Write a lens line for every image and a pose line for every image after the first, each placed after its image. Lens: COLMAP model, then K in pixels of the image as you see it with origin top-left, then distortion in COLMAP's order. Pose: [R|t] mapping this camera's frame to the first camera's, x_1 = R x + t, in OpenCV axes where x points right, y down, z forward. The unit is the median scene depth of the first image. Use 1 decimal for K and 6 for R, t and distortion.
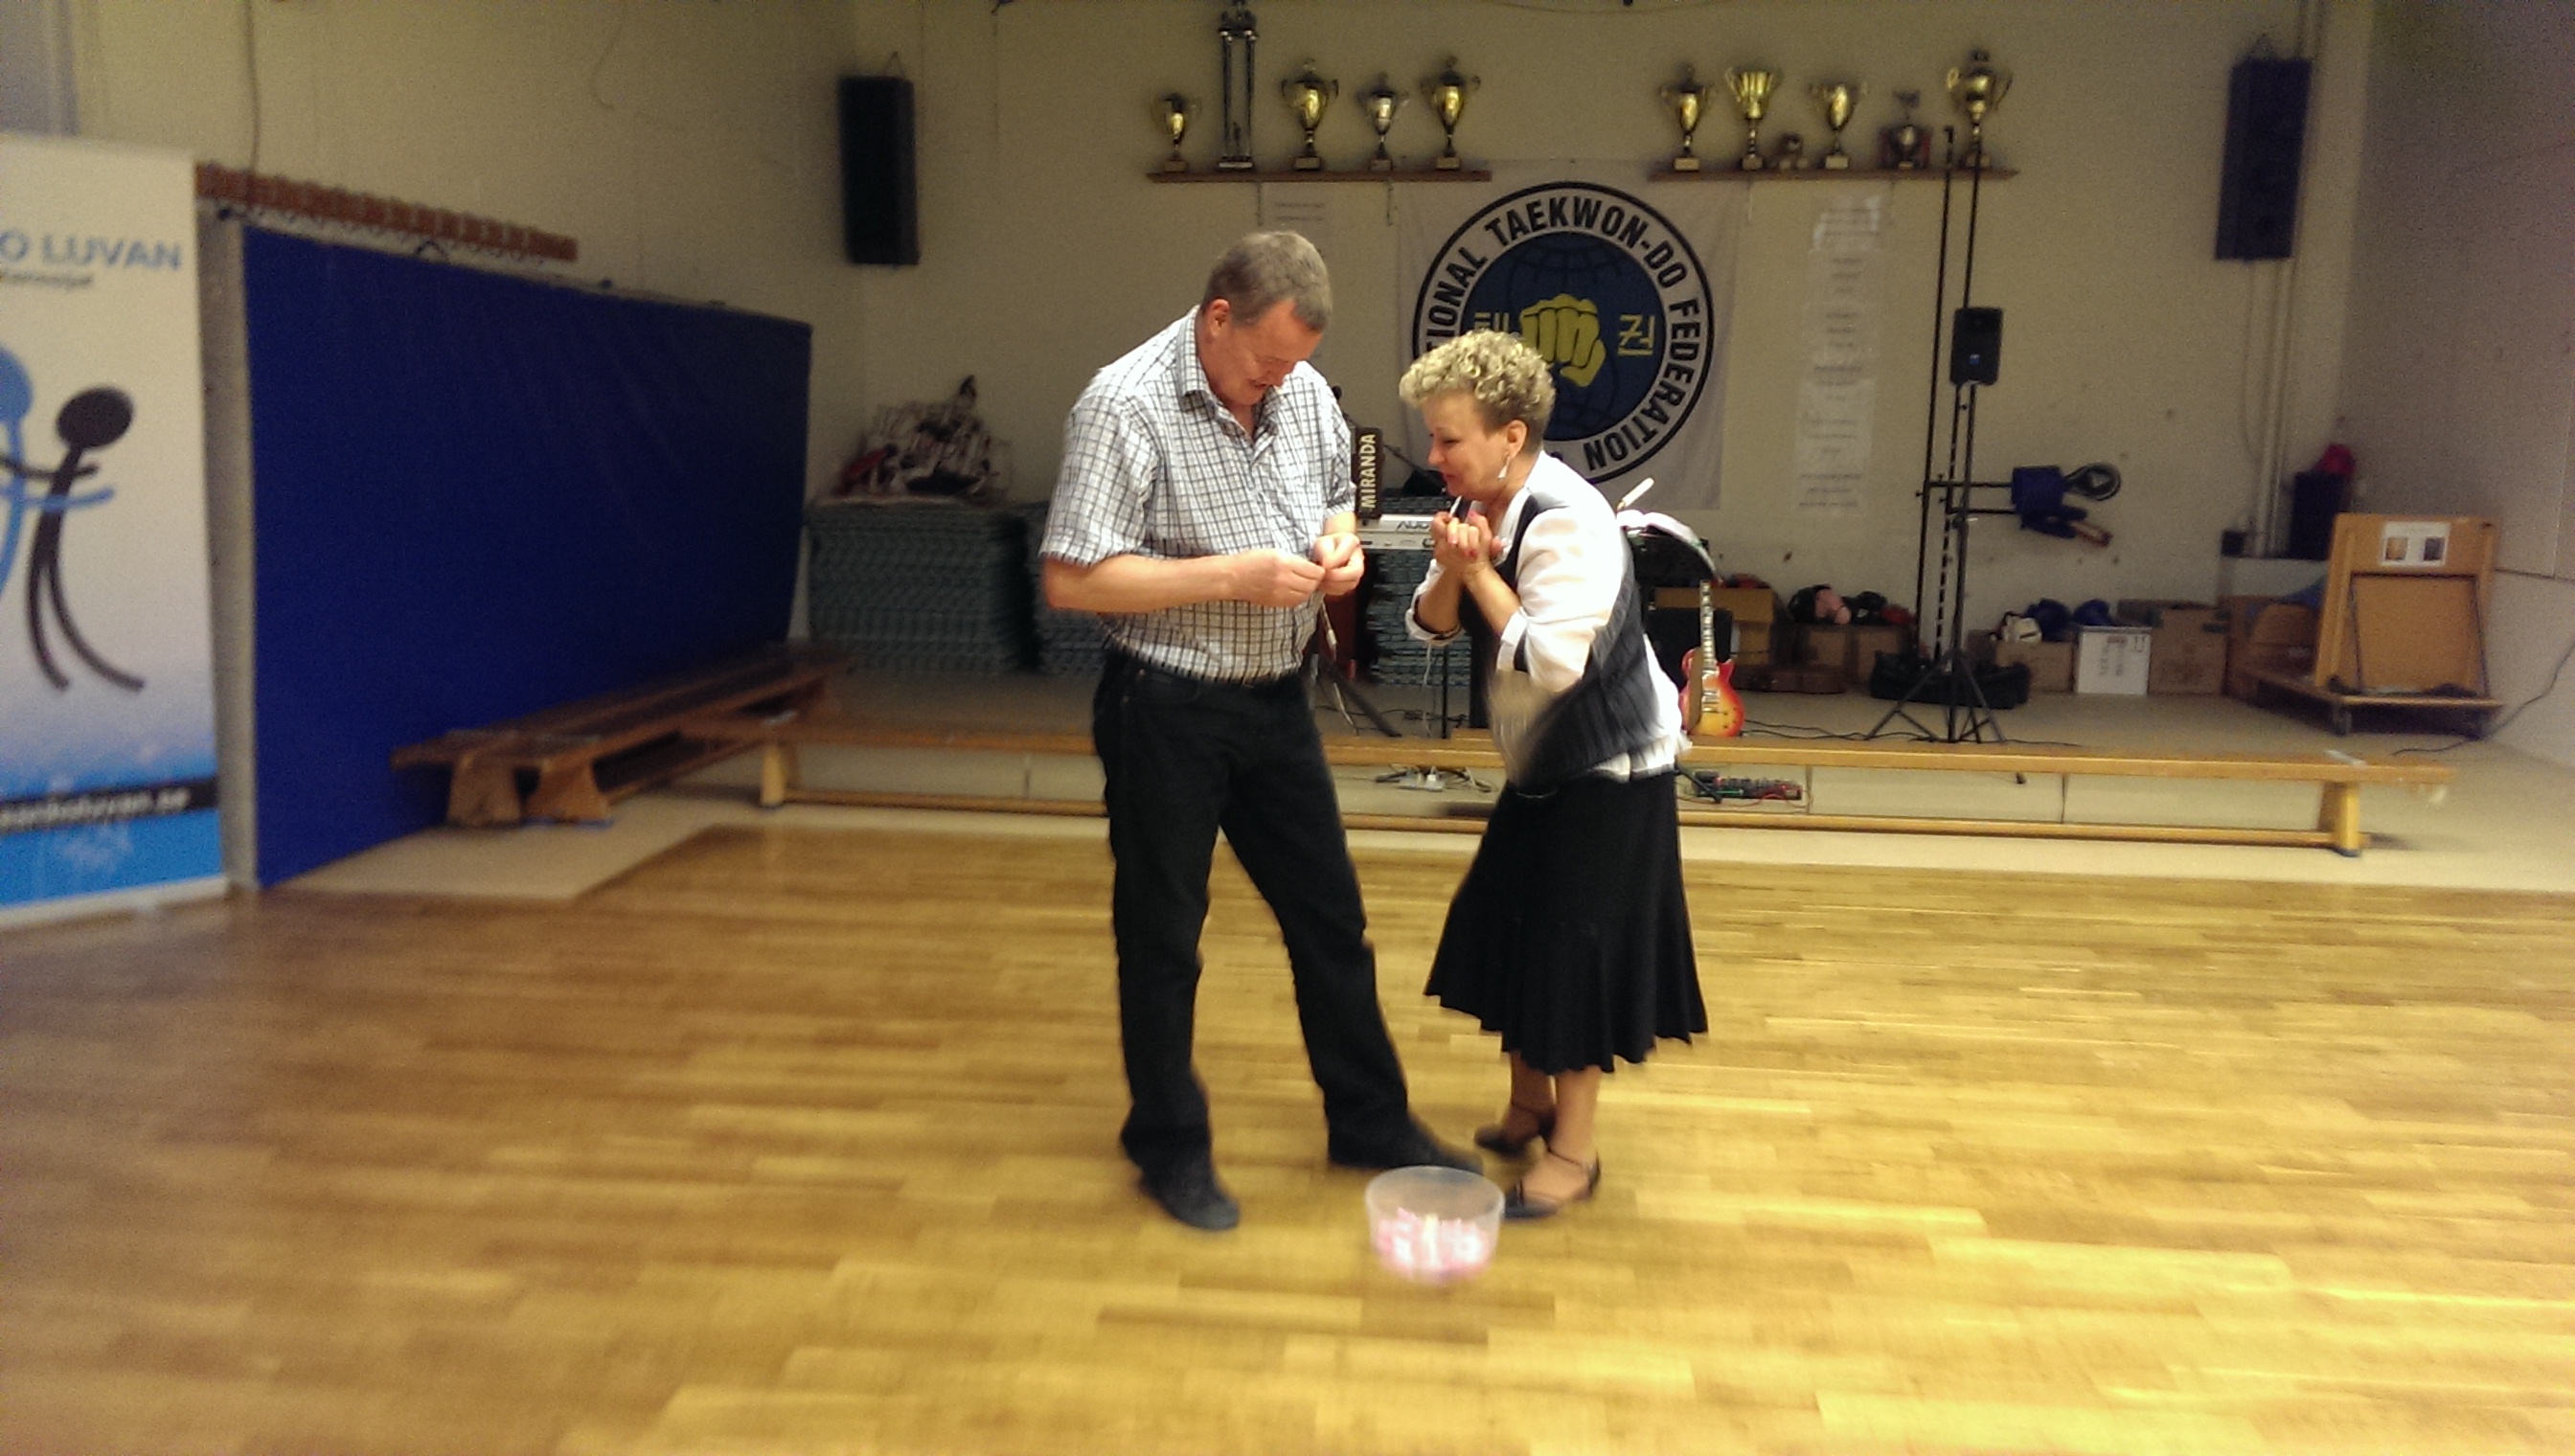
lens RADIAL K [[1861.9, 0, 1298.0], [0, 1861.9, 743.6], [0, 0, 1]] dist [0.031926, -0.057849]
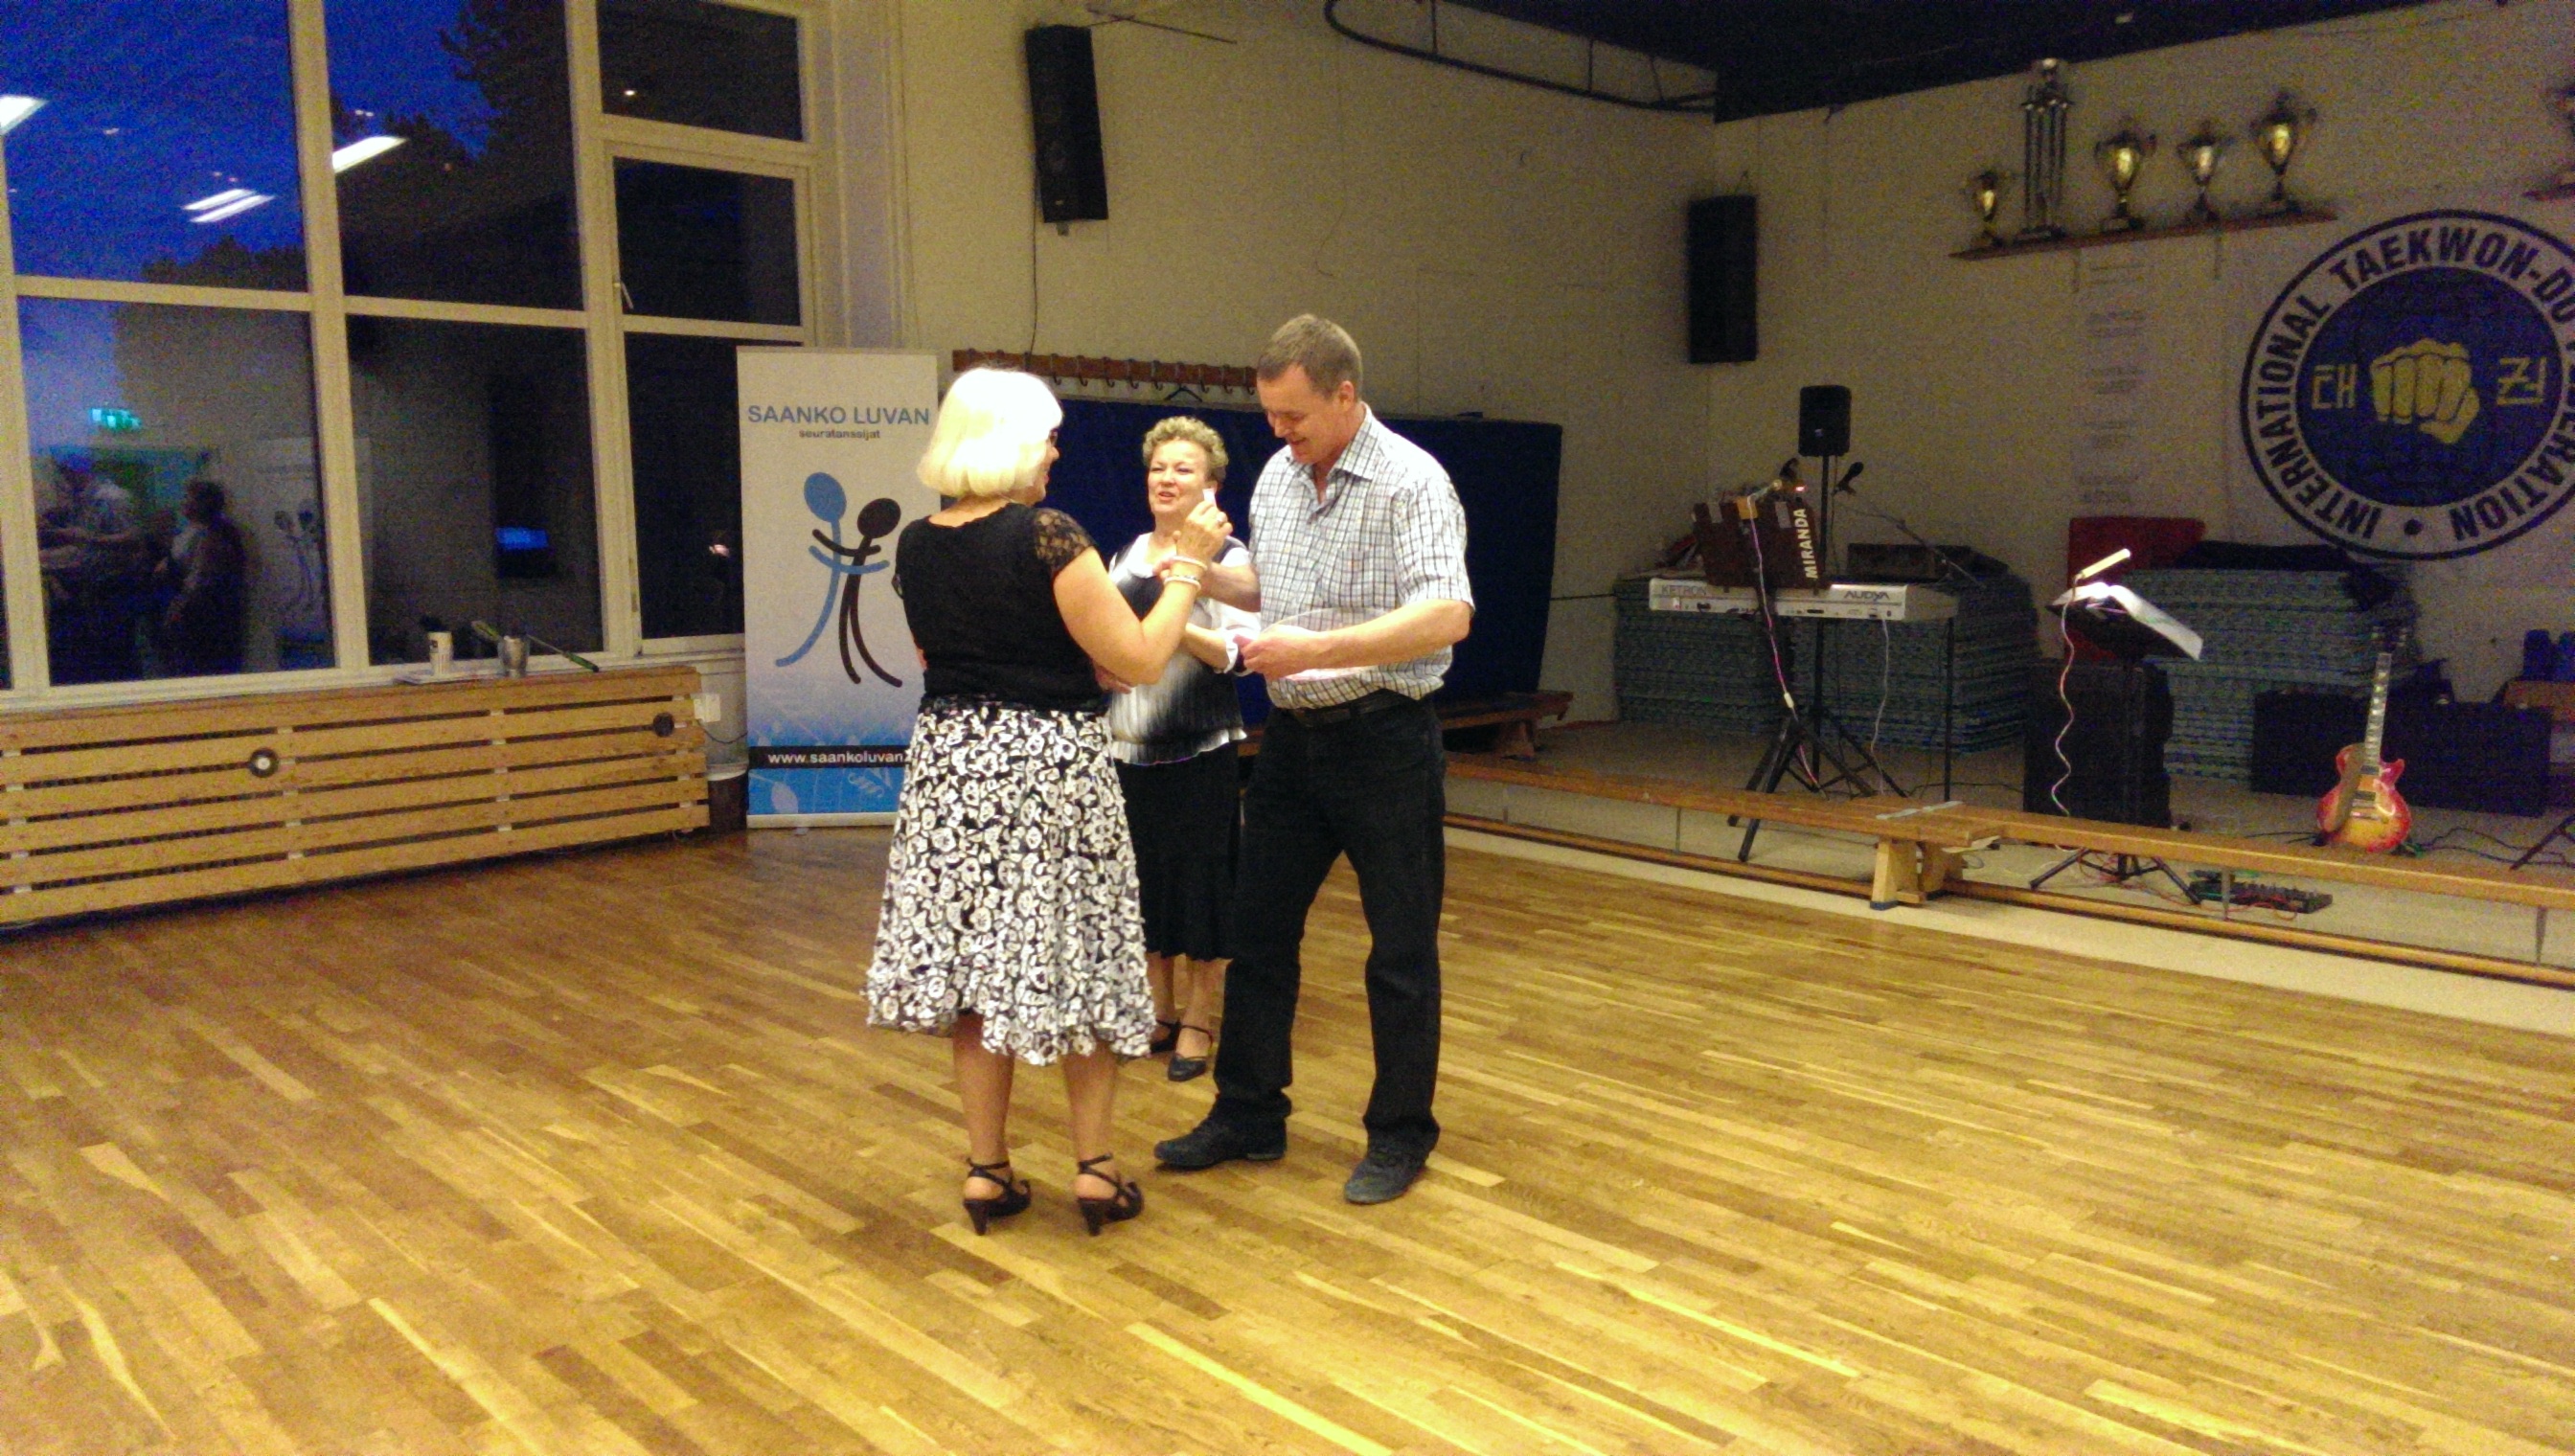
lens RADIAL K [[1861.9, 0, 1238.9], [0, 1861.9, 721.6], [0, 0, 1]] dist [0.031926, -0.057849]
pose [[0.747152, 0.056935, -0.662210, 0.318673], [-0.090885, 0.995717, -0.016934, 0.000840], [0.658410, 0.072837, 0.749127, 0.001287]]
